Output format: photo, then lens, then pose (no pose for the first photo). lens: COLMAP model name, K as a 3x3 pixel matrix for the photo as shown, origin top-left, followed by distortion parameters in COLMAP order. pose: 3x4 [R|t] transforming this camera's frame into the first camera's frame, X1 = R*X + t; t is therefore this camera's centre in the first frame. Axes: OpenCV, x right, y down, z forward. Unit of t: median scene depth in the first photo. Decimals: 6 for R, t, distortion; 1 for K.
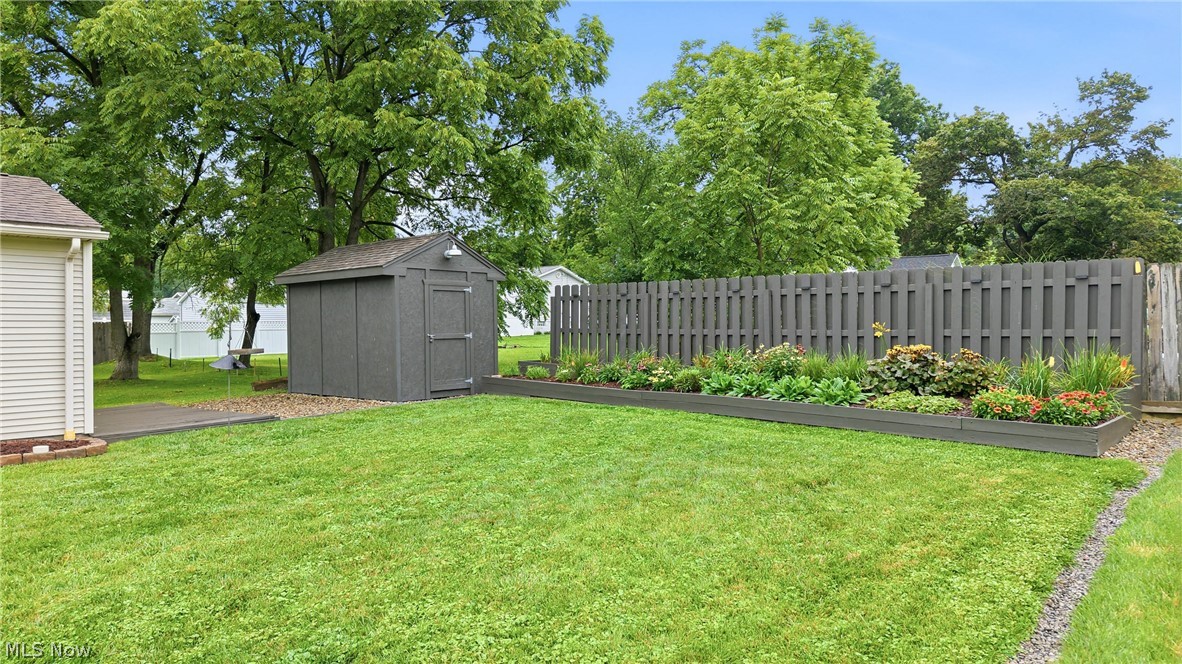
lens RADIAL K [[787.3, 0, 589.5], [0, 787.3, 335.9], [0, 0, 1]] dist [0.033939, -0.043682]
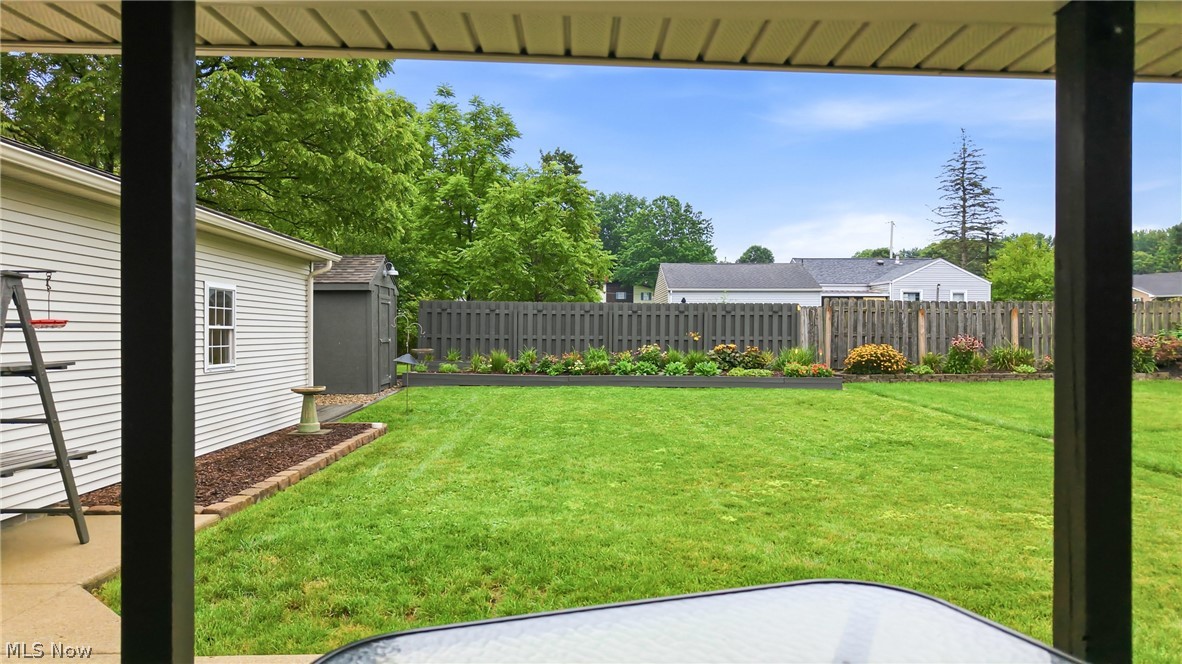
lens RADIAL K [[787.3, 0, 589.5], [0, 787.3, 335.9], [0, 0, 1]] dist [0.033939, -0.043682]
pose [[0.729234, 0.004961, 0.684246, -0.825938], [0.000431, 0.999970, -0.007709, 0.003603], [-0.684264, 0.005916, 0.729210, -0.120733]]
